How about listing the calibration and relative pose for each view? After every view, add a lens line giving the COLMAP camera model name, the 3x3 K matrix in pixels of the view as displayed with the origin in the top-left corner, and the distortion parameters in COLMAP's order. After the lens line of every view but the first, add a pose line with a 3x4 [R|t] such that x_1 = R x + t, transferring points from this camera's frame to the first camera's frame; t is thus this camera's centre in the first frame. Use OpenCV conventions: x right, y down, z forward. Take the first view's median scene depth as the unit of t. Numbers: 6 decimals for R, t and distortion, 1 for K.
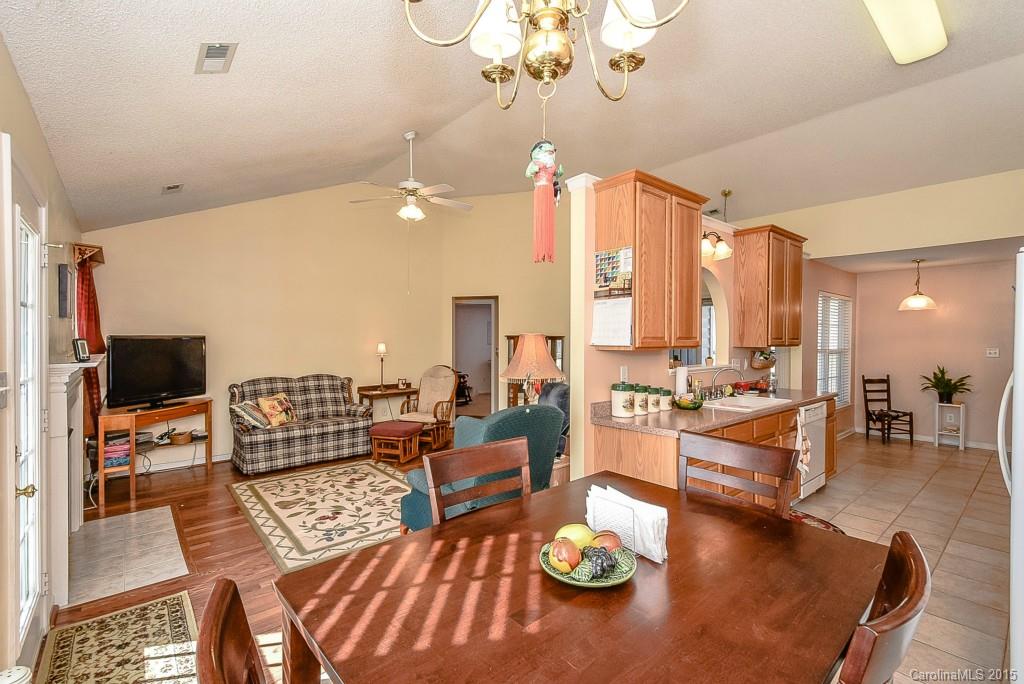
lens RADIAL K [[446.5, 0, 509.2], [0, 446.5, 343.0], [0, 0, 1]] dist [0.010090, -0.003445]
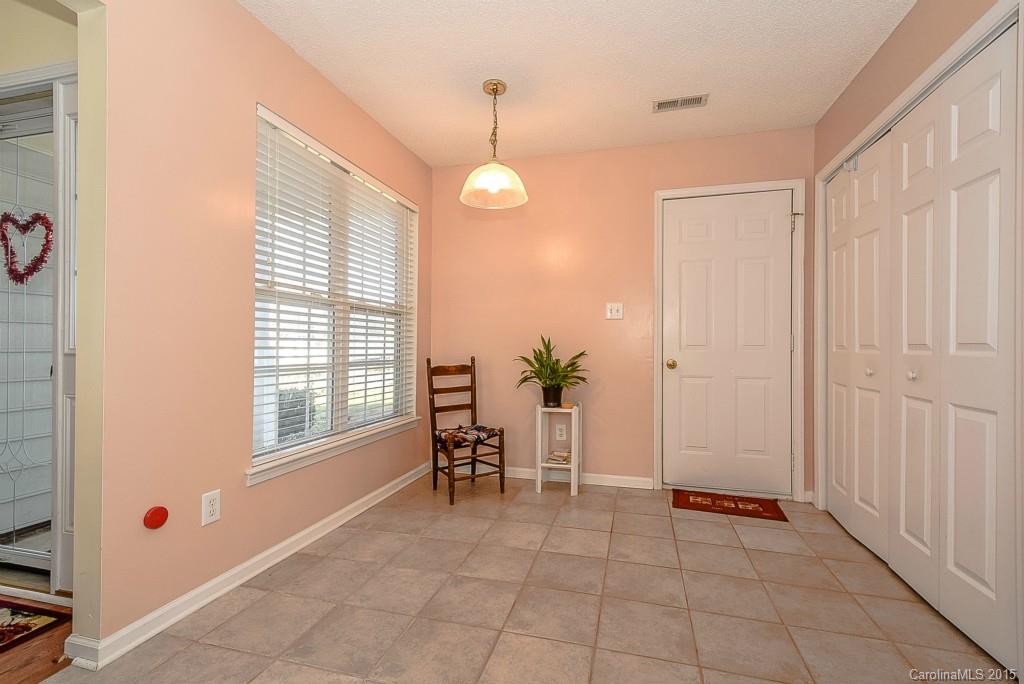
lens RADIAL K [[446.5, 0, 516.6], [0, 446.5, 348.3], [0, 0, 1]] dist [0.010090, -0.003445]
pose [[0.824371, 0.002089, 0.566045, 0.983024], [0.003321, 0.999958, -0.008527, 0.107490], [-0.566039, 0.008909, 0.824330, 0.908857]]
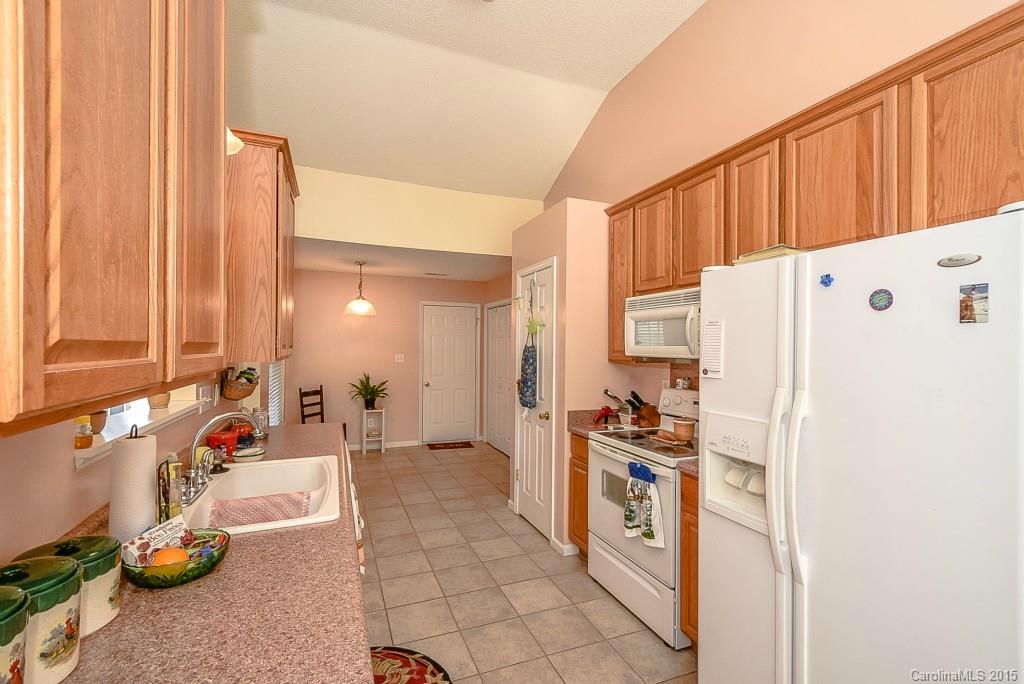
lens RADIAL K [[458.3, 0, 518.8], [0, 458.3, 344.0], [0, 0, 1]] dist [0.018706, -0.001428]
pose [[0.305627, 0.005168, 0.952137, 0.139646], [0.002568, 0.999977, -0.006252, -0.008140], [-0.952148, 0.004356, 0.305607, 0.559826]]
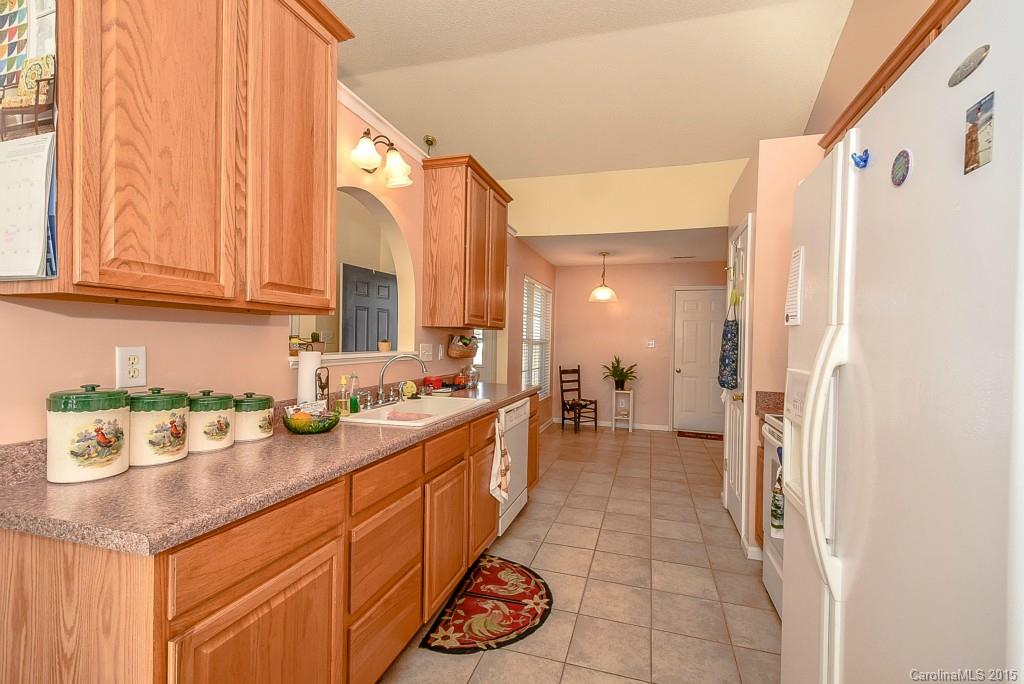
lens RADIAL K [[446.5, 0, 515.0], [0, 446.5, 342.5], [0, 0, 1]] dist [0.010090, -0.003445]
pose [[0.836894, 0.009293, 0.547287, 0.259749], [-0.010265, 0.999946, -0.001283, 0.035115], [-0.547269, -0.004544, 0.836944, 0.363610]]
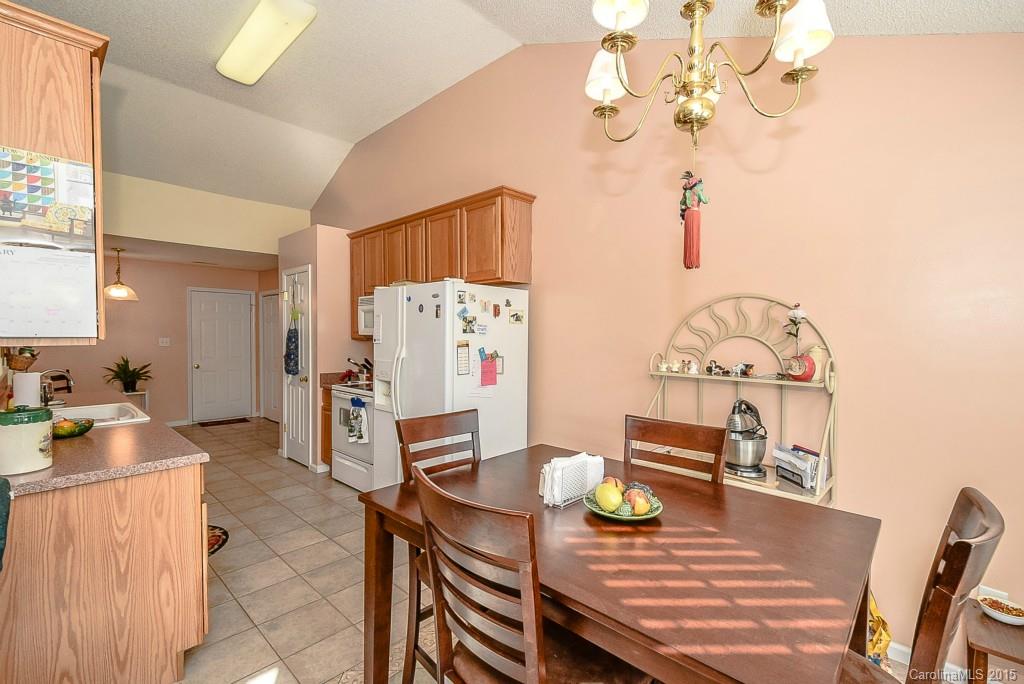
lens RADIAL K [[458.3, 0, 517.8], [0, 458.3, 342.1], [0, 0, 1]] dist [0.018706, -0.001428]
pose [[-0.107425, -0.021746, 0.993975, -0.266034], [0.005511, 0.999732, 0.022468, 0.001324], [-0.994198, 0.007891, -0.107277, 0.355546]]
